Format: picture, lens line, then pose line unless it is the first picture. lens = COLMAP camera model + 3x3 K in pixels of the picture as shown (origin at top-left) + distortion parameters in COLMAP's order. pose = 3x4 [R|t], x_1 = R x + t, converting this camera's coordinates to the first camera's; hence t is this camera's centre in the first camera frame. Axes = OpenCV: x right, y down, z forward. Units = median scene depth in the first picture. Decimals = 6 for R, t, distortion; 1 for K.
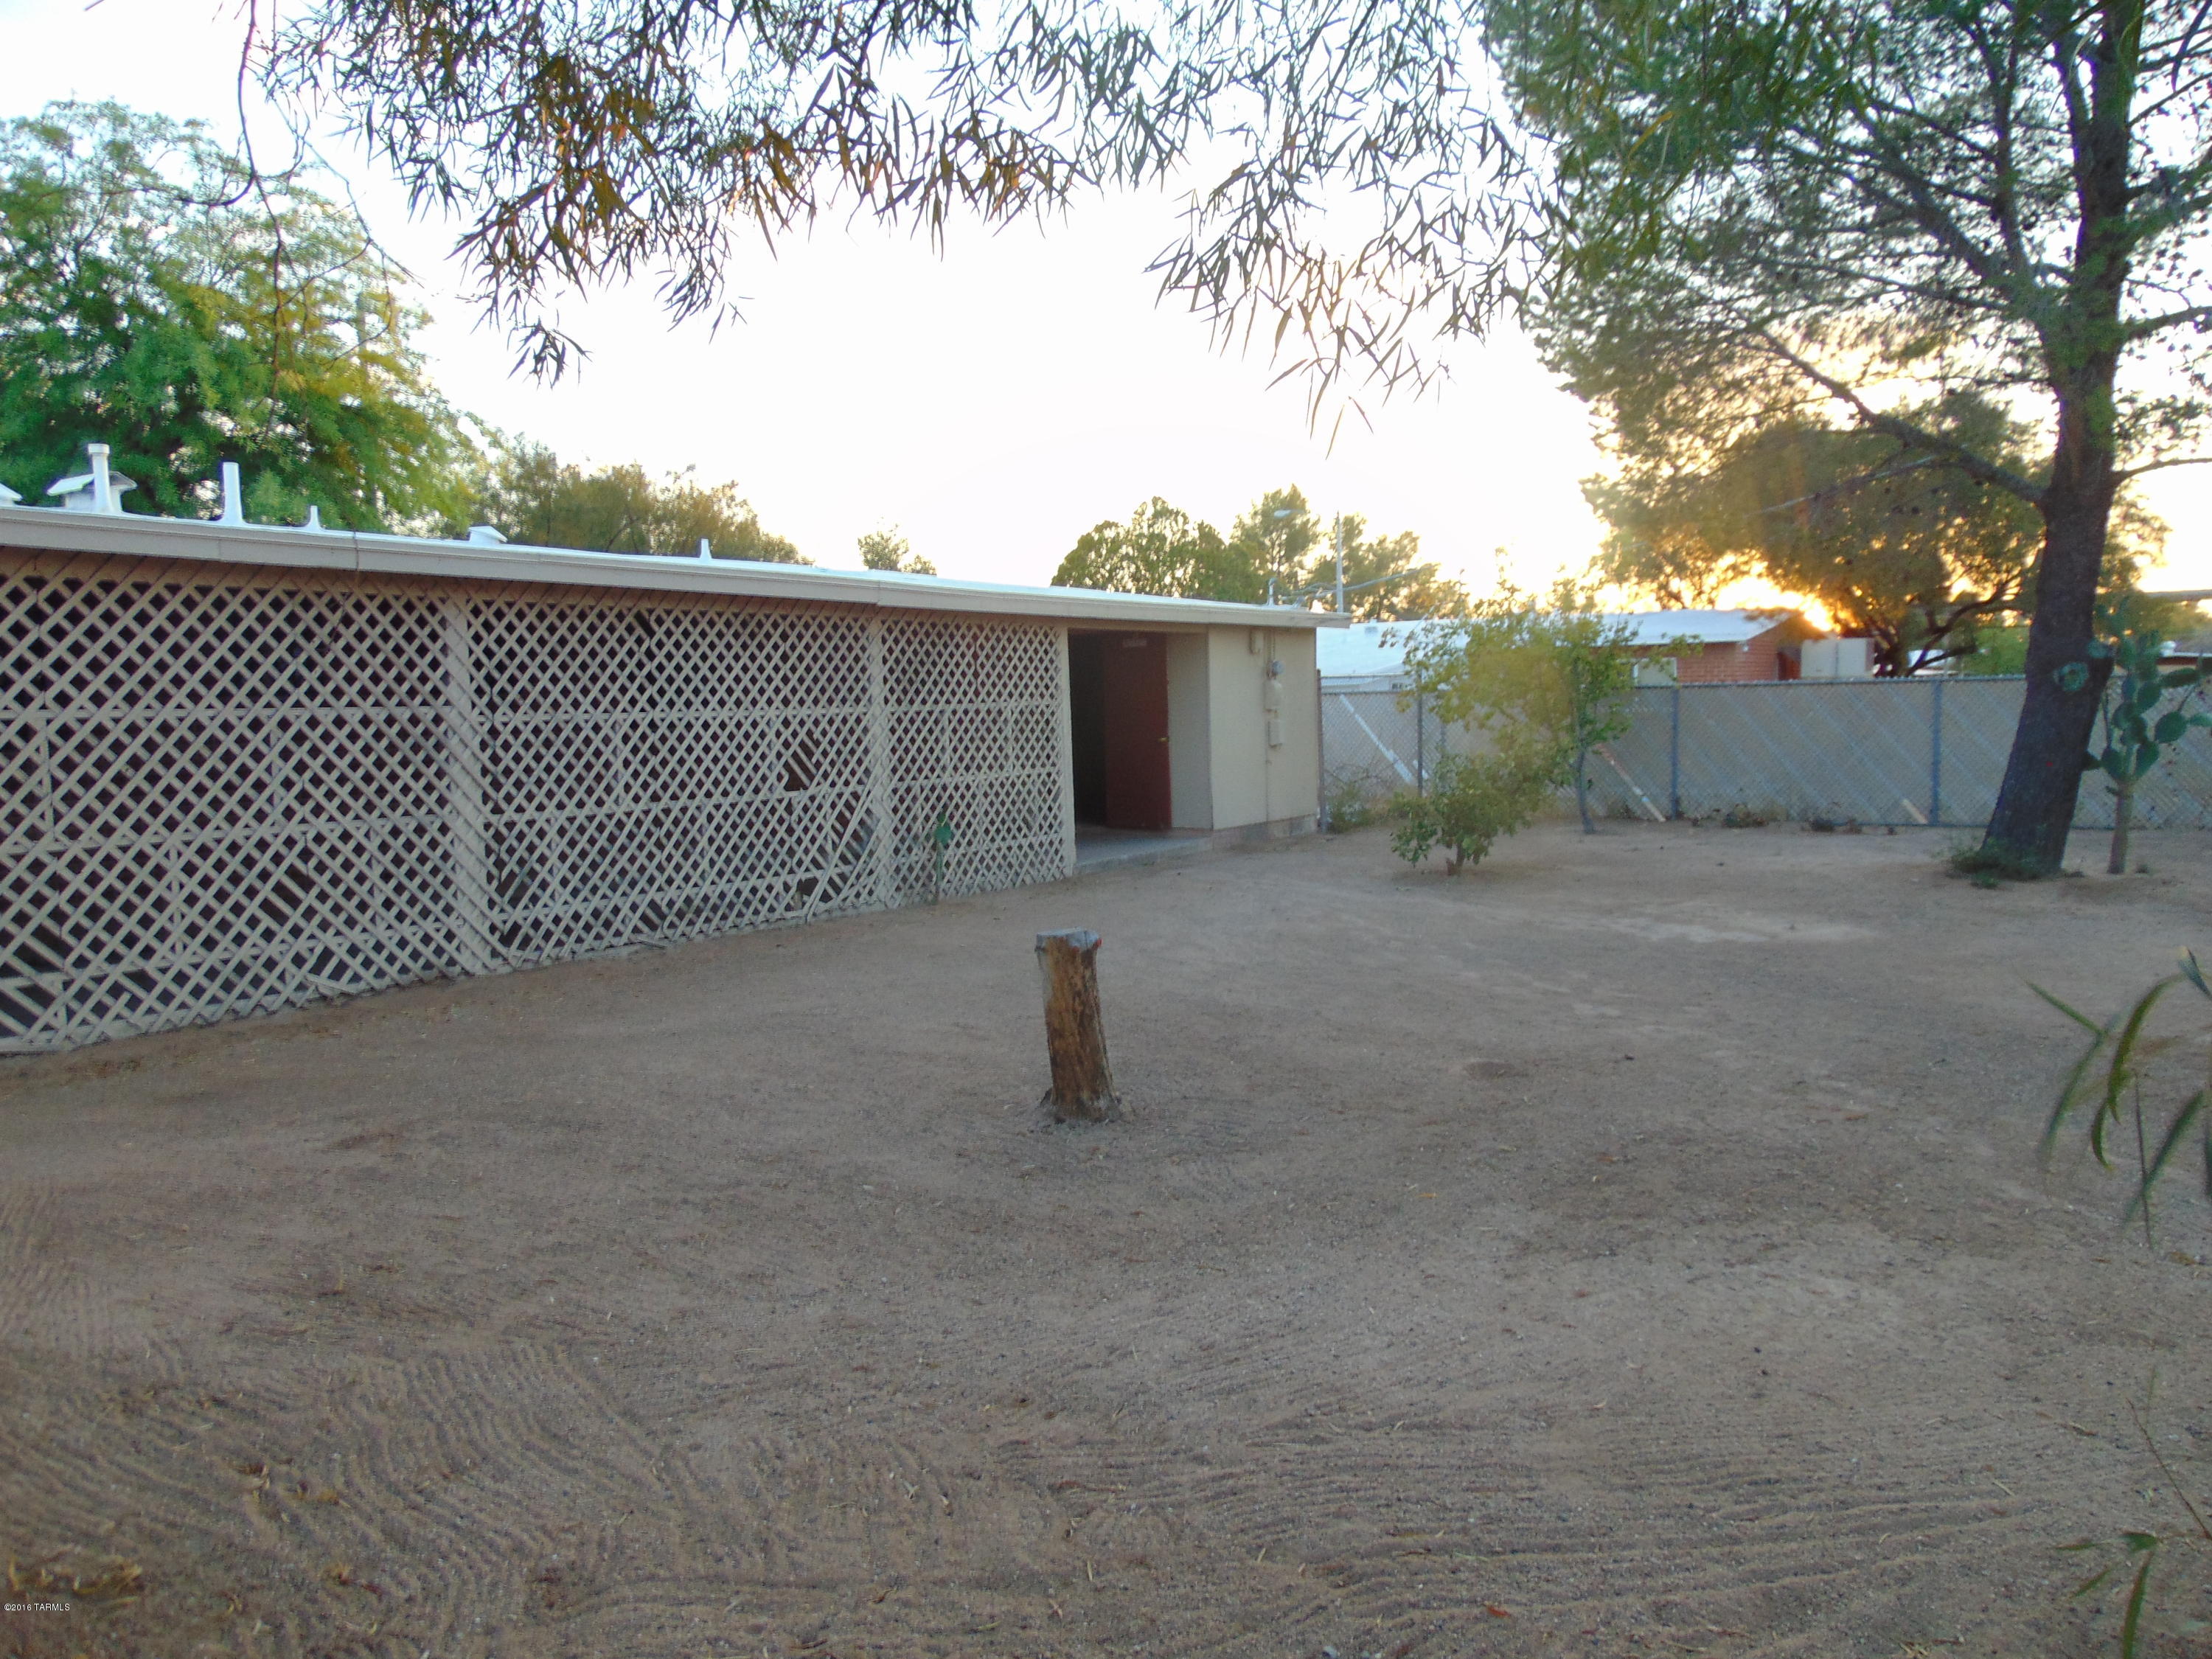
lens RADIAL K [[1646.4, 0, 1103.3], [0, 1646.4, 823.0], [0, 0, 1]] dist [-0.044844, 0.085793]
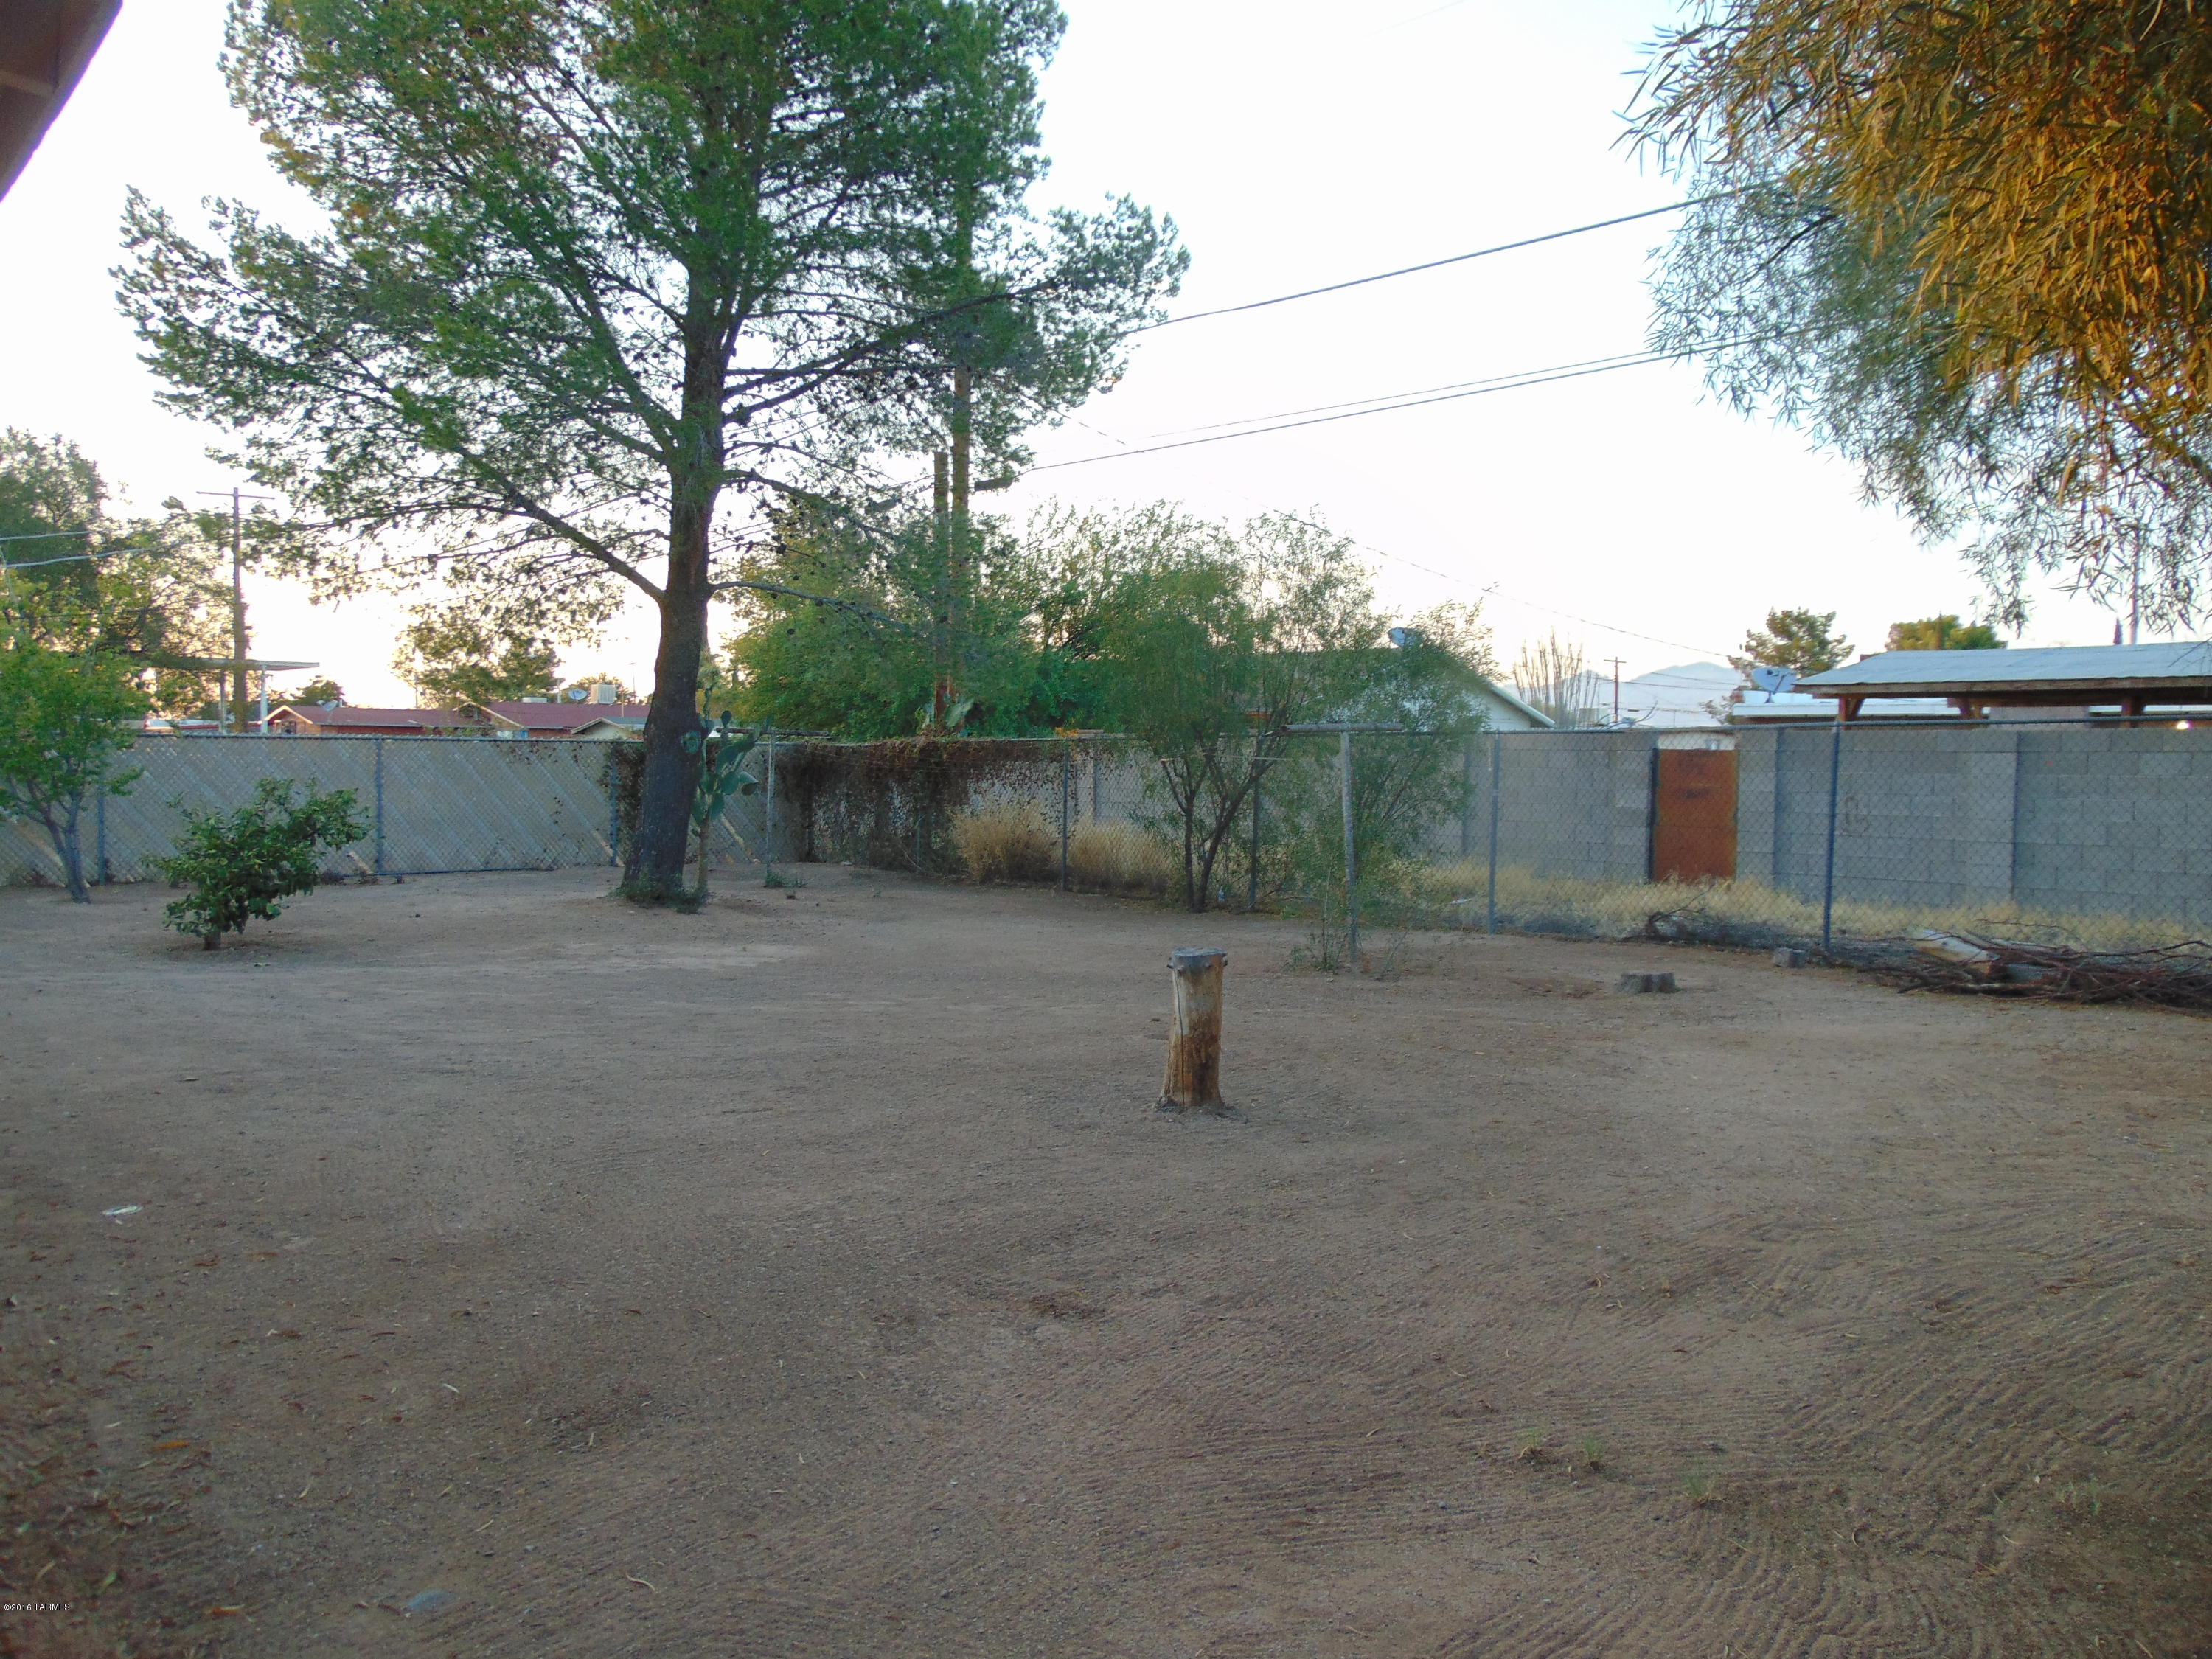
lens RADIAL K [[1646.4, 0, 1103.3], [0, 1646.4, 823.0], [0, 0, 1]] dist [-0.044844, 0.085793]
pose [[0.273851, -0.008983, 0.961730, -1.032527], [0.045513, 0.998957, -0.003629, -0.020646], [-0.960695, 0.044765, 0.273974, 0.677561]]
